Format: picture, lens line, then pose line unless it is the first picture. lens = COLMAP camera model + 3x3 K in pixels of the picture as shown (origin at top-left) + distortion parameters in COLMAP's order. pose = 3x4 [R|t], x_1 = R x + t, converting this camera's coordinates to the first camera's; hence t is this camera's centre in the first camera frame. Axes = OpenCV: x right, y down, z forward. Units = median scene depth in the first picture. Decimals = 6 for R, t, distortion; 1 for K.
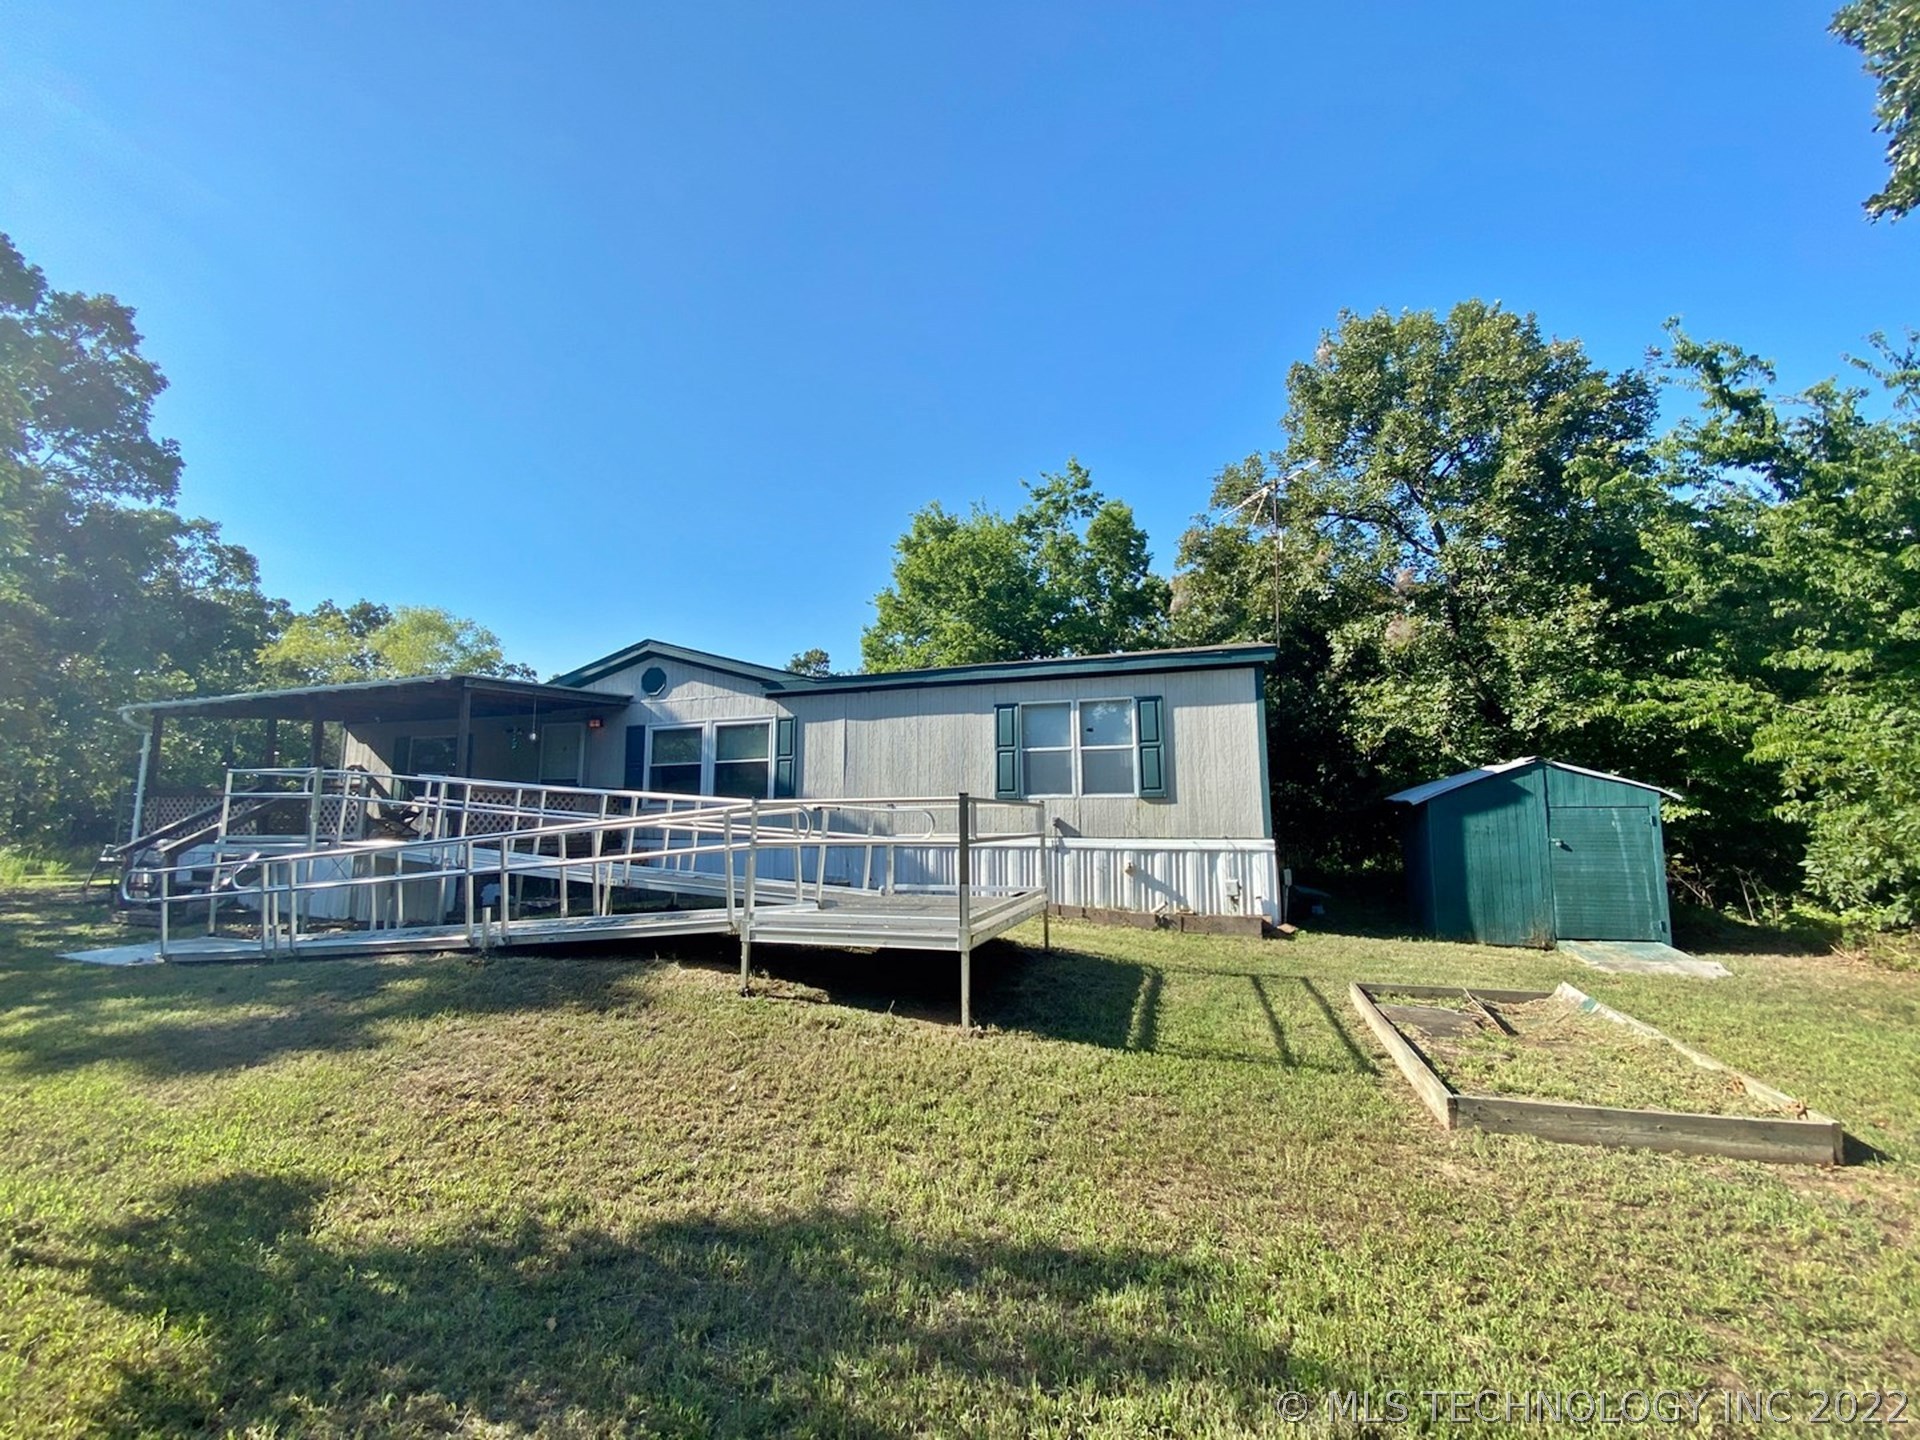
lens RADIAL K [[769.1, 0, 960.0], [0, 769.1, 720.0], [0, 0, 1]] dist [0.025074, -0.020520]
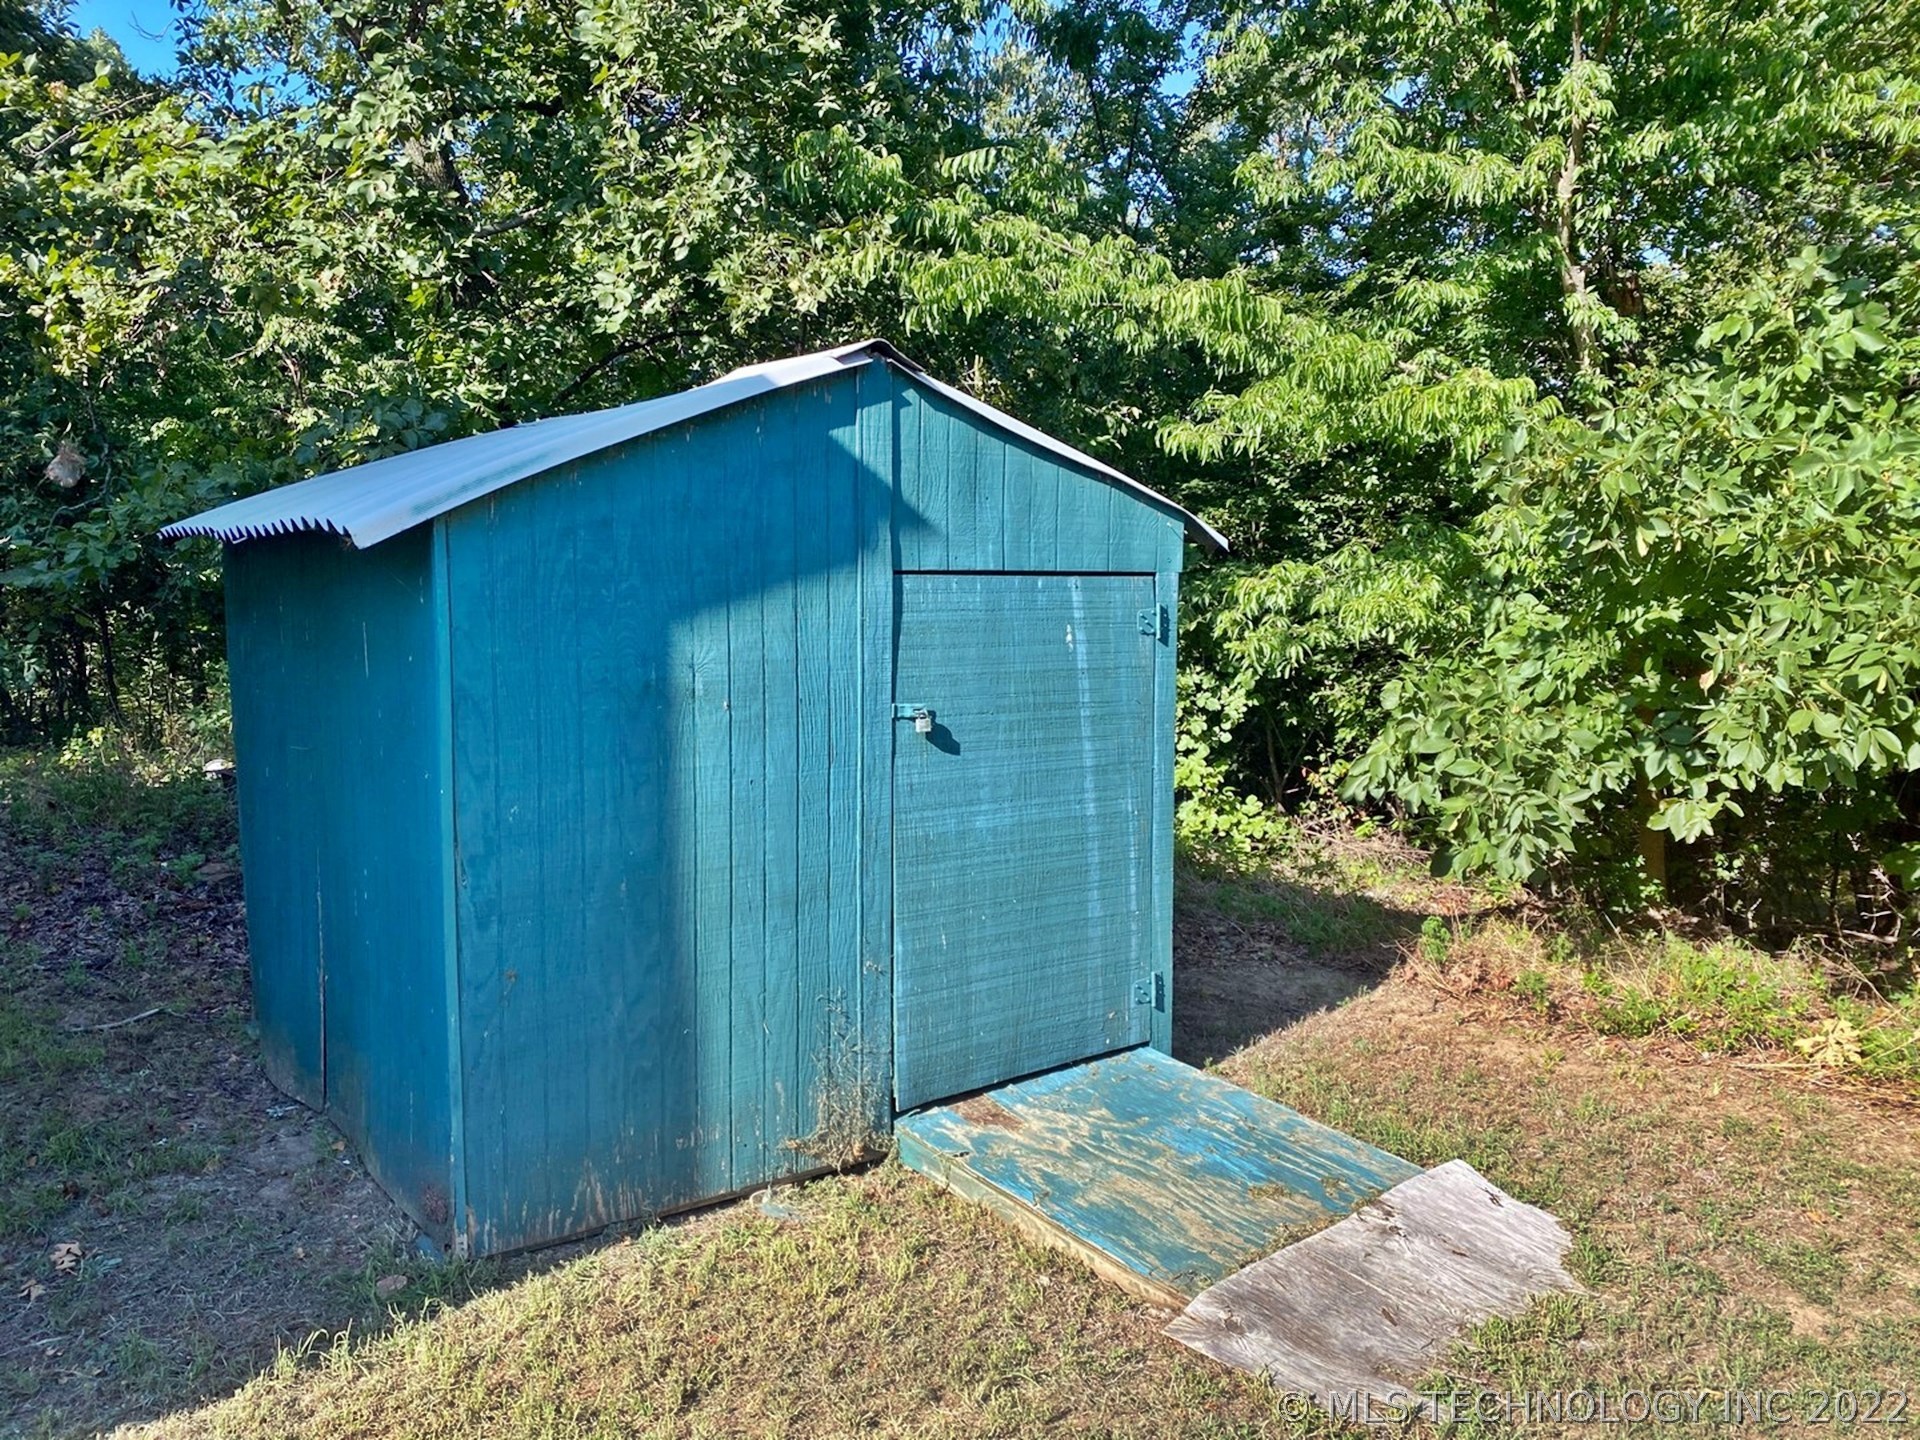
lens RADIAL K [[1420.1, 0, 960.0], [0, 1420.1, 720.0], [0, 0, 1]] dist [0.003102, -0.000145]
pose [[0.506946, -0.075890, 0.858630, 0.378424], [-0.109212, 0.982434, 0.151313, 0.085328], [-0.855031, -0.170481, 0.489753, 0.725576]]
